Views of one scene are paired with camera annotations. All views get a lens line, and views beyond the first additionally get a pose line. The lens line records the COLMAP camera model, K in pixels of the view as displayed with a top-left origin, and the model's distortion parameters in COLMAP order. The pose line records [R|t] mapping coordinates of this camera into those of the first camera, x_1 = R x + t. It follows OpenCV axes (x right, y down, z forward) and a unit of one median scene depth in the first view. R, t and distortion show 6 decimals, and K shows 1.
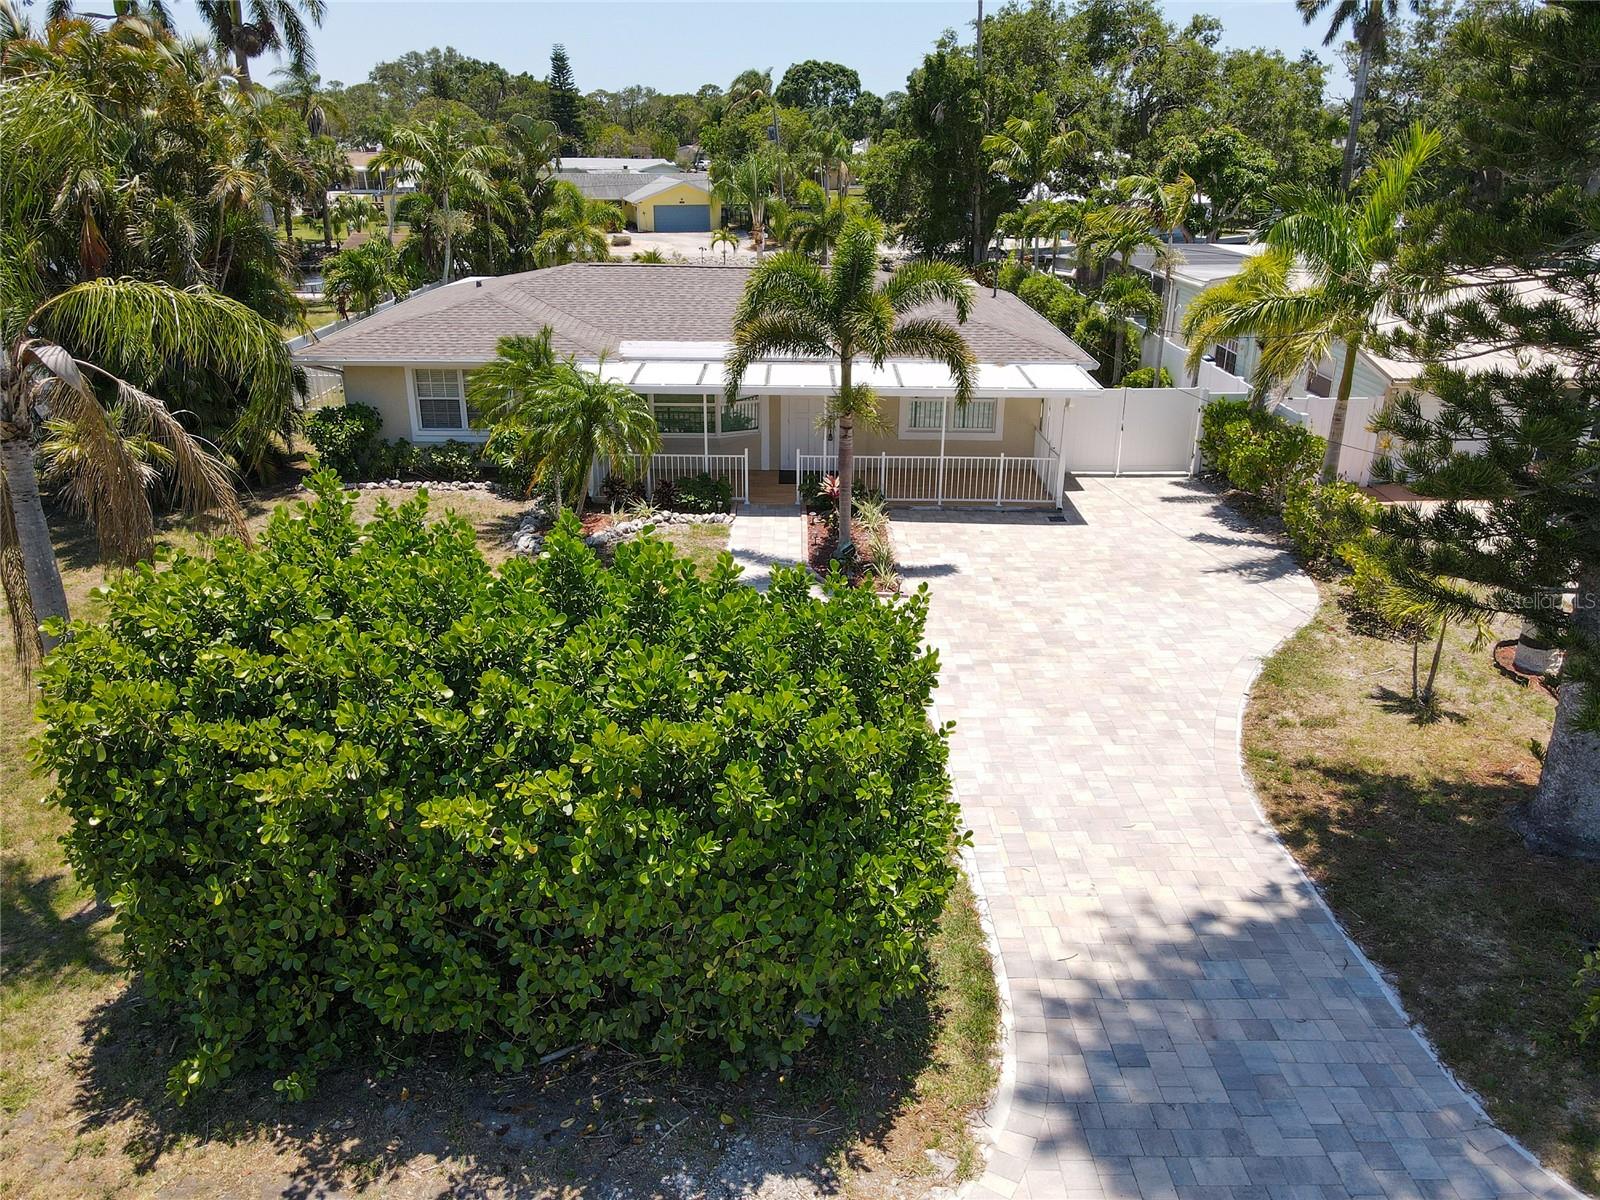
lens RADIAL K [[1173.7, 0, 800.0], [0, 1173.7, 600.0], [0, 0, 1]] dist [0.005250, 0.010394]
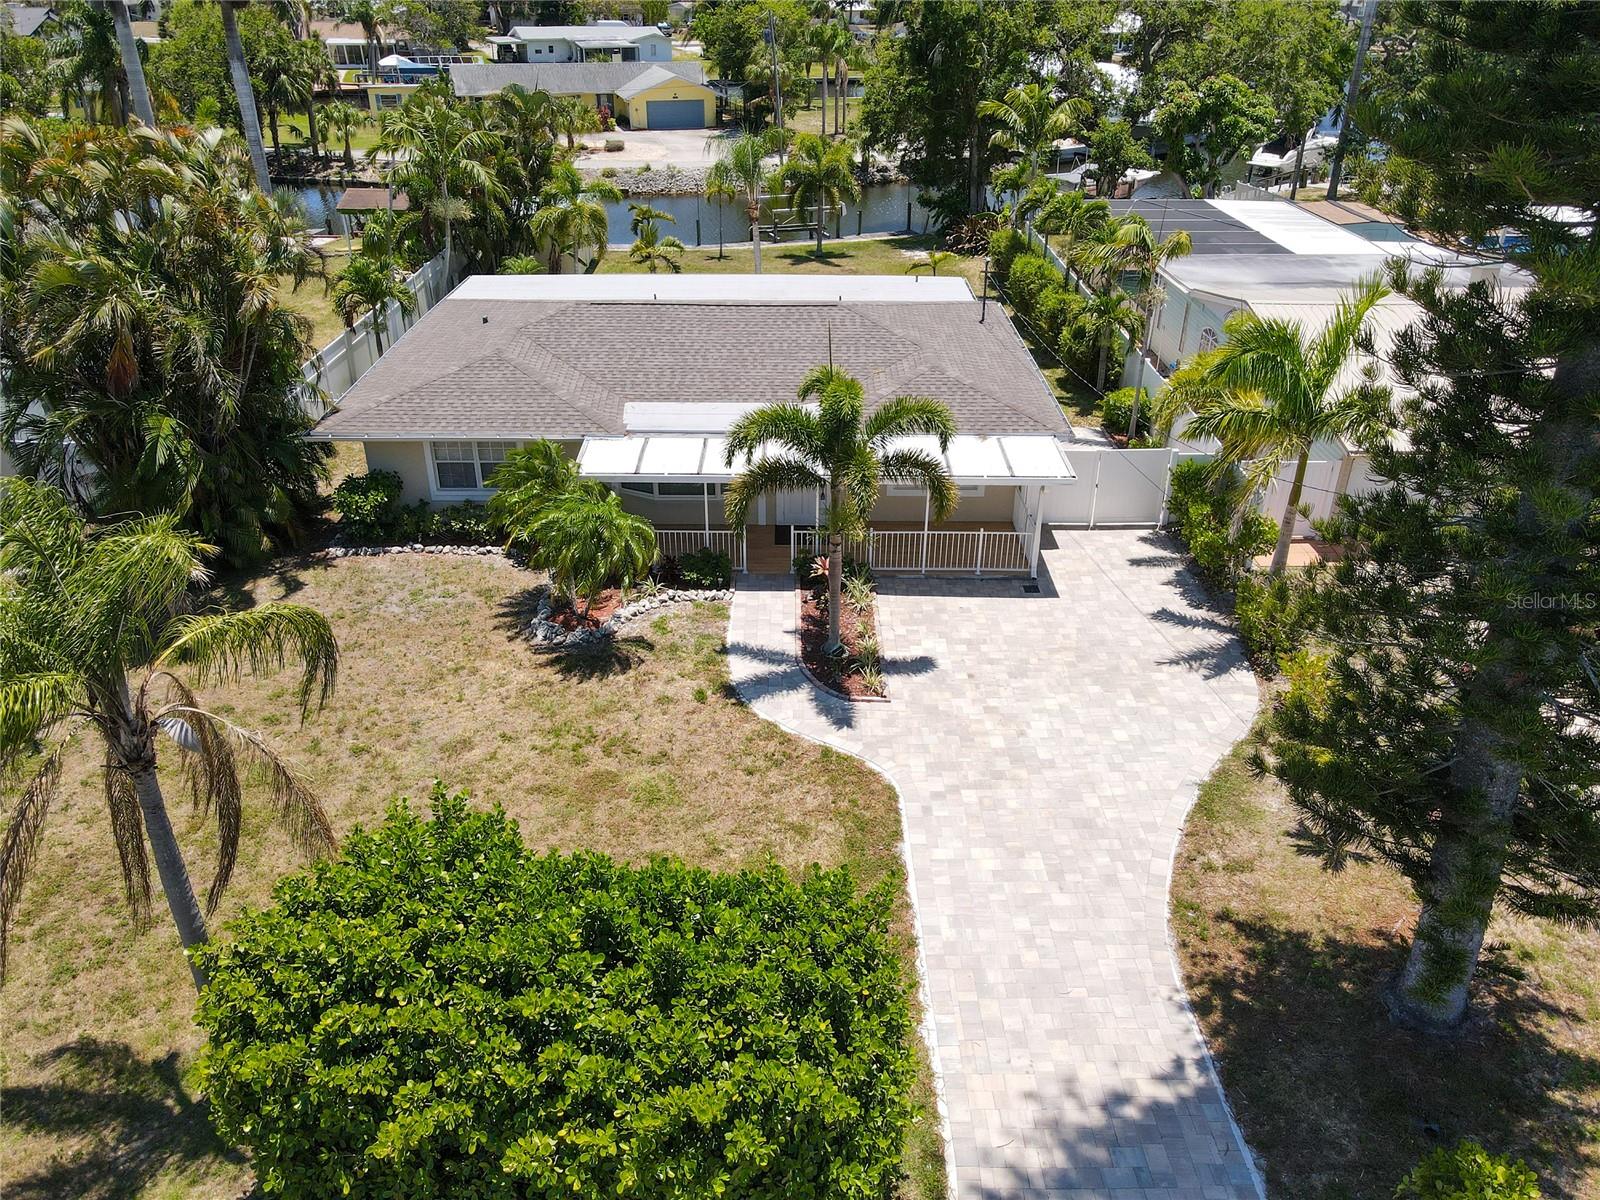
lens RADIAL K [[1173.7, 0, 800.0], [0, 1173.7, 600.0], [0, 0, 1]] dist [0.005250, 0.010394]
pose [[0.999998, -0.001491, 0.001246, 0.004735], [0.001327, 0.992506, 0.122189, -0.226202], [-0.001419, -0.122188, 0.992506, -0.091406]]
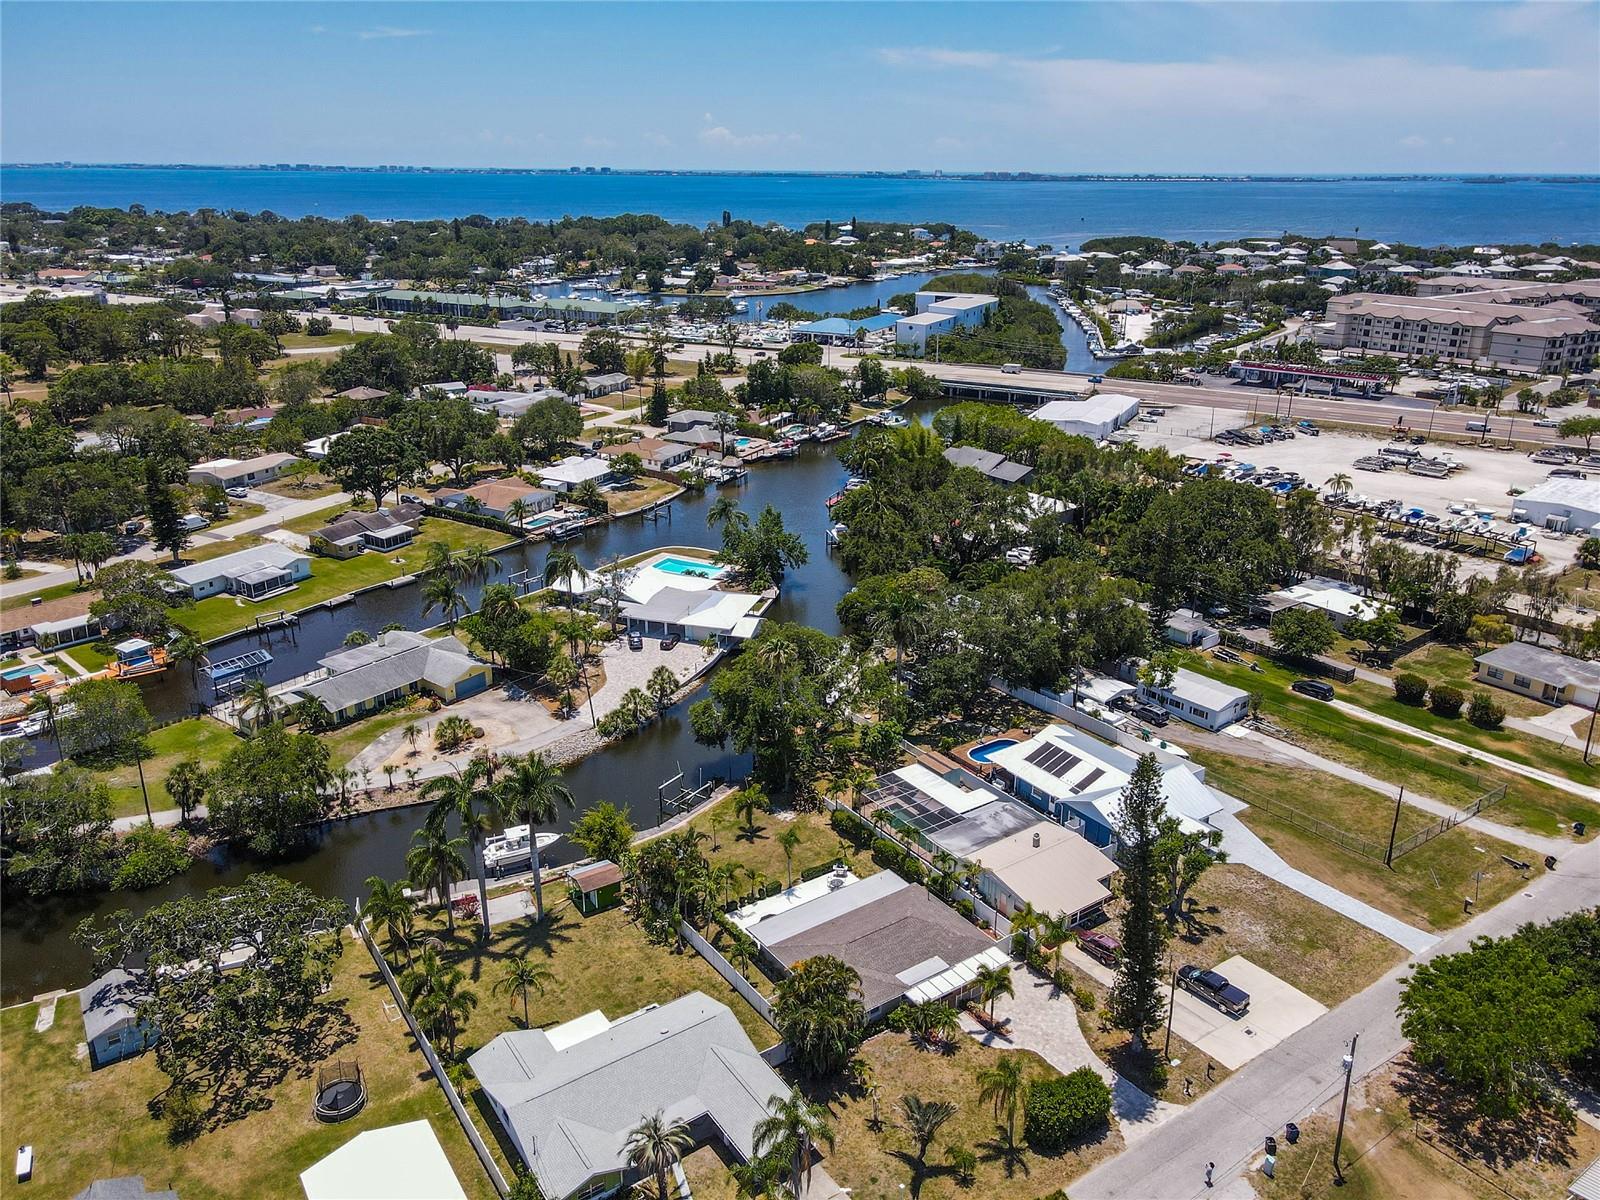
lens RADIAL K [[1183.5, 0, 800.0], [0, 1183.5, 600.0], [0, 0, 1]] dist [-0.025857, 0.077743]
pose [[0.821507, -0.205517, 0.531874, -2.849237], [0.210445, 0.976213, 0.052167, -2.175911], [-0.529943, 0.069075, 0.845215, -2.796459]]
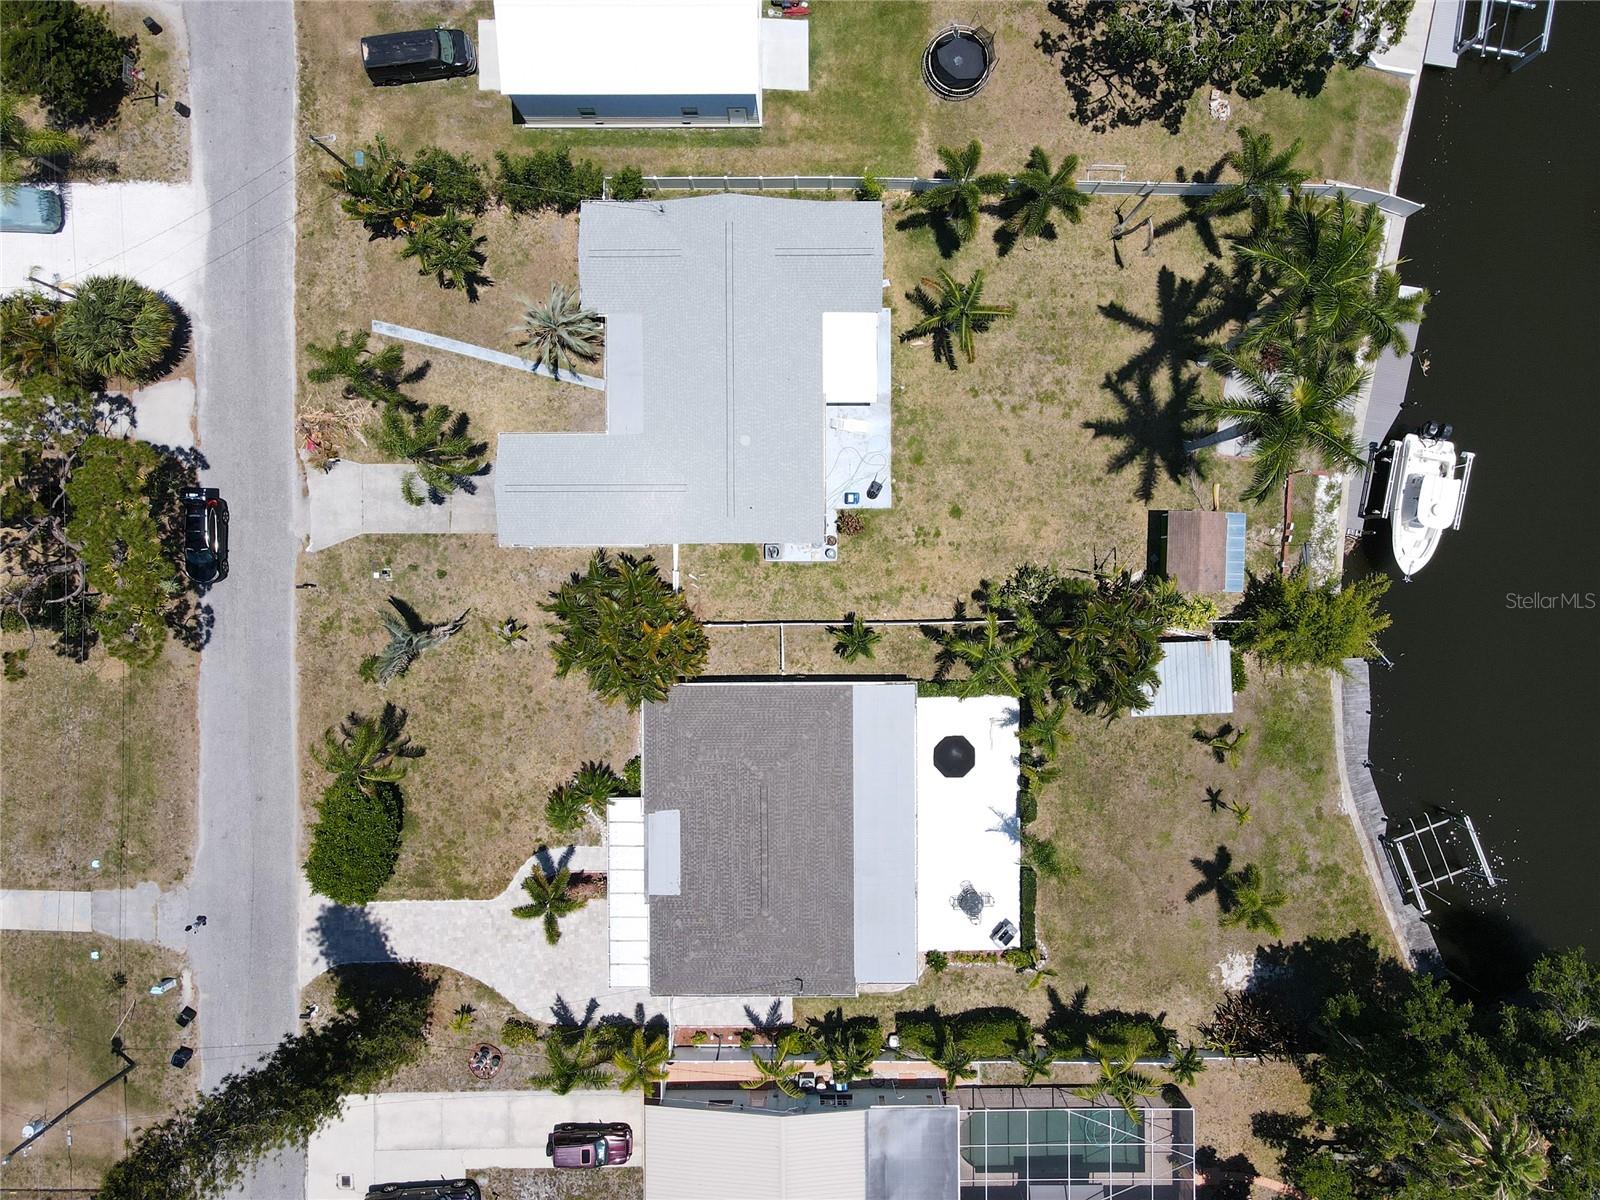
lens RADIAL K [[1173.7, 0, 800.0], [0, 1173.7, 600.0], [0, 0, 1]] dist [0.005250, 0.010394]
pose [[0.008909, 0.999958, -0.002047, -0.754151], [-0.353468, 0.005064, 0.935433, -3.397857], [0.935404, -0.007610, 0.353498, 0.491595]]
